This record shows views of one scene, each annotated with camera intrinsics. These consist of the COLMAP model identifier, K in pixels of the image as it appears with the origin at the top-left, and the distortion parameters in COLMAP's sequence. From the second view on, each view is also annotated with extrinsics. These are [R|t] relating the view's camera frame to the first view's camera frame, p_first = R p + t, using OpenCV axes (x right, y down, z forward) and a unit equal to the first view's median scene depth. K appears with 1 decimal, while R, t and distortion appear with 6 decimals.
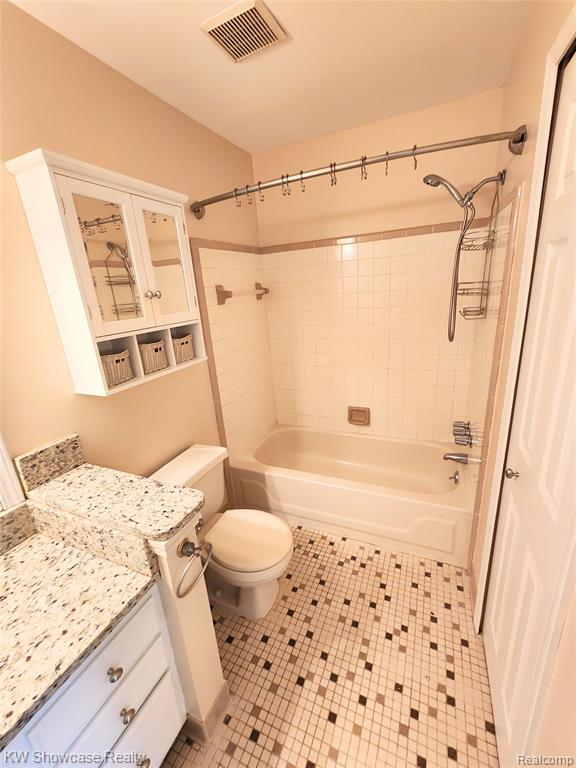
lens RADIAL K [[318.7, 0, 293.7], [0, 318.7, 387.5], [0, 0, 1]] dist [-0.000255, 0.000551]
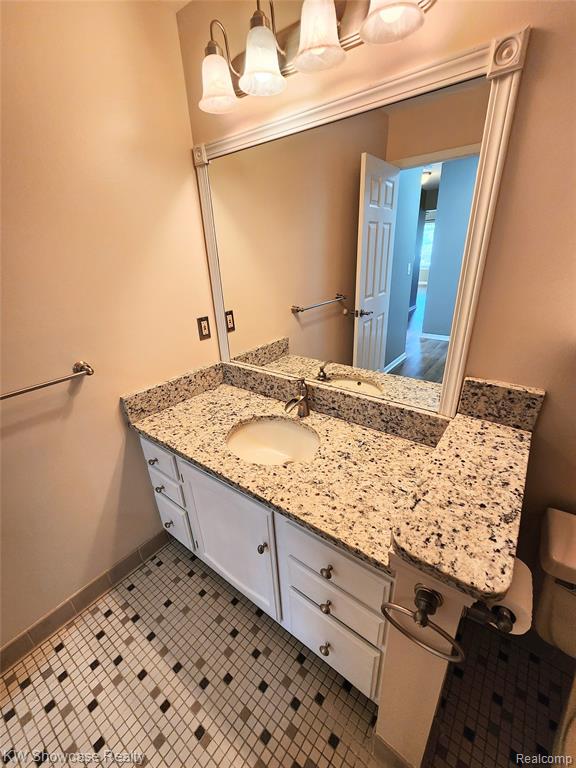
lens RADIAL K [[318.7, 0, 293.7], [0, 318.7, 387.5], [0, 0, 1]] dist [-0.000255, 0.000551]
pose [[-0.242012, 0.459565, -0.854535, 0.073971], [-0.236375, 0.826256, 0.511300, -0.105233], [0.941041, 0.325731, -0.091334, 0.546439]]
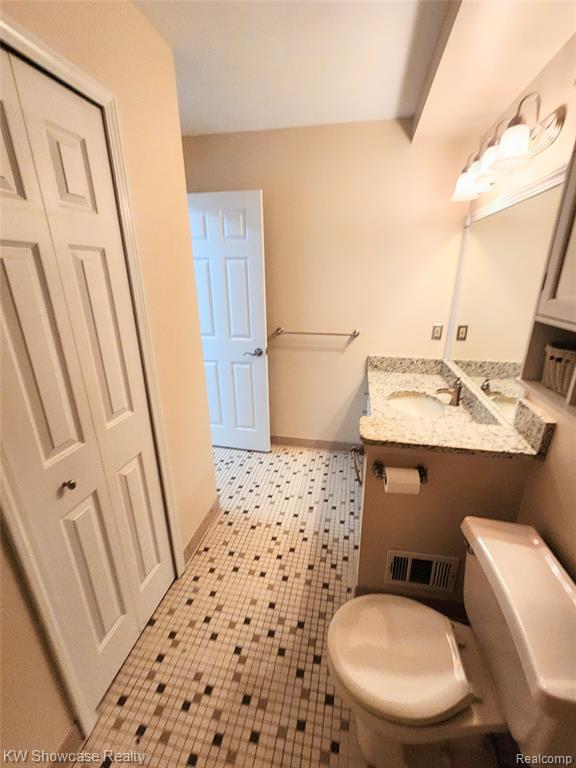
lens RADIAL K [[318.7, 0, 293.7], [0, 318.7, 387.5], [0, 0, 1]] dist [-0.000255, 0.000551]
pose [[-0.975873, 0.135389, -0.171295, 0.140696], [0.000736, 0.786568, 0.617503, -0.484755], [0.218338, 0.602478, -0.767690, 1.521157]]
